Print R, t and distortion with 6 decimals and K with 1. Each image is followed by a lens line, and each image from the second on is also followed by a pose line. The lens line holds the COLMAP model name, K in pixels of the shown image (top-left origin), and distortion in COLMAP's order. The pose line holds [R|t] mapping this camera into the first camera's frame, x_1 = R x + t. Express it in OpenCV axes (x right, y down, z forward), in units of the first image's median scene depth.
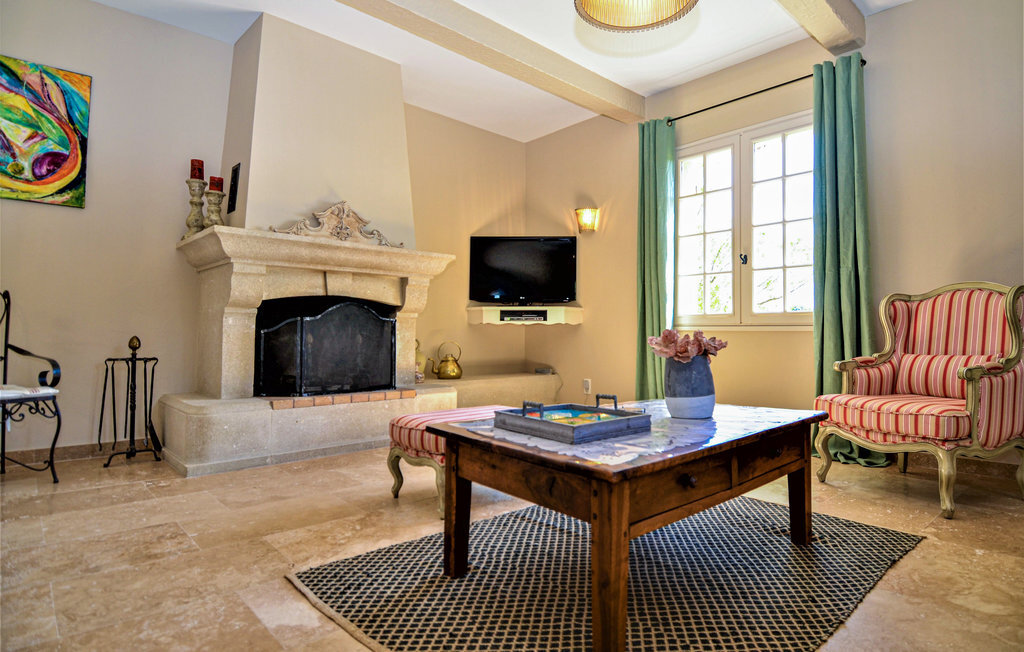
lens RADIAL K [[549.7, 0, 543.0], [0, 549.7, 328.4], [0, 0, 1]] dist [-0.009588, -0.006440]
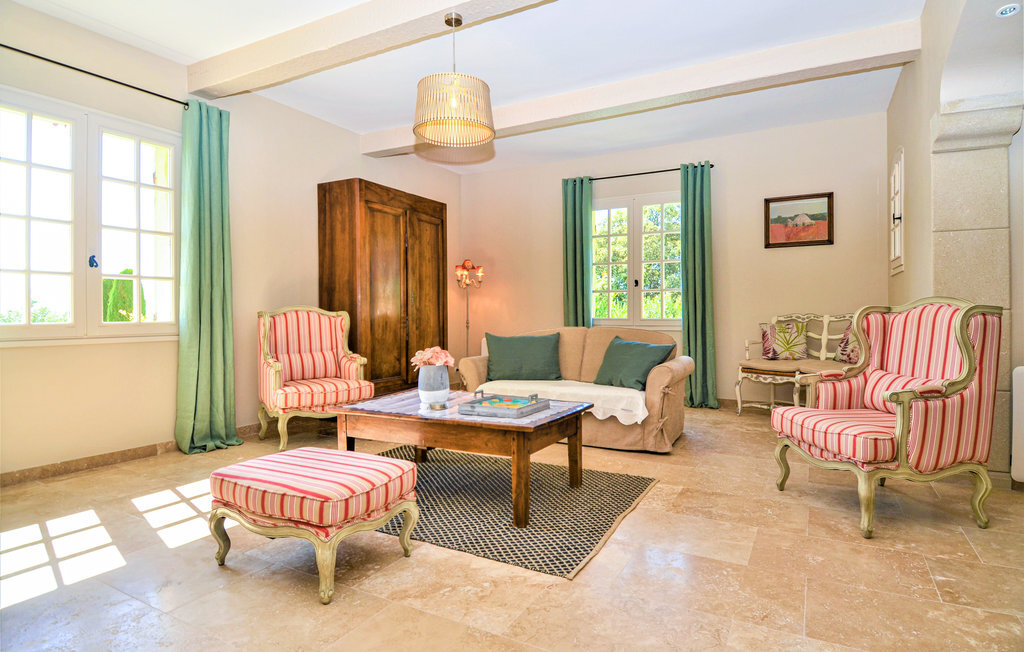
lens RADIAL K [[549.7, 0, 512.6], [0, 549.7, 321.6], [0, 0, 1]] dist [-0.009588, -0.006440]
pose [[-0.316637, -0.018534, 0.948366, -1.191999], [-0.000662, 0.999813, 0.019318, -0.087749], [-0.948547, 0.005489, -0.316590, 1.162675]]
